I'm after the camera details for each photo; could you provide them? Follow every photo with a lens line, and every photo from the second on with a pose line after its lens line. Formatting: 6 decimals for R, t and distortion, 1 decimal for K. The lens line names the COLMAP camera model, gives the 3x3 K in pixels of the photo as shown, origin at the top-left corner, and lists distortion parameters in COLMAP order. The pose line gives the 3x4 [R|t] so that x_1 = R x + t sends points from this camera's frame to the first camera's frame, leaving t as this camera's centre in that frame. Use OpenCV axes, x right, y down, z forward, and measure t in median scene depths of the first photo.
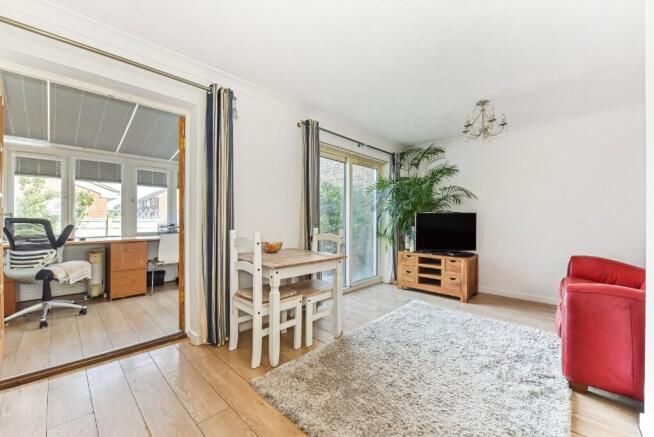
lens RADIAL K [[259.6, 0, 327.9], [0, 259.6, 217.8], [0, 0, 1]] dist [-0.003282, -0.001657]
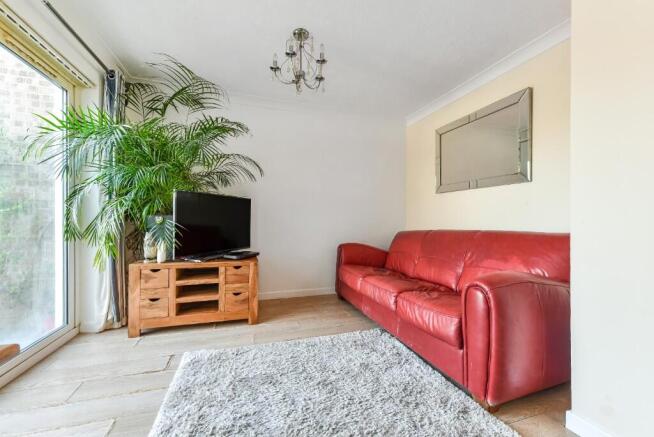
lens RADIAL K [[259.6, 0, 330.7], [0, 259.6, 221.9], [0, 0, 1]] dist [-0.003282, -0.001657]
pose [[0.478227, -0.008713, 0.878193, 0.015188], [-0.013973, 0.999749, 0.017529, 0.032862], [-0.878125, -0.020654, 0.477985, 0.429447]]
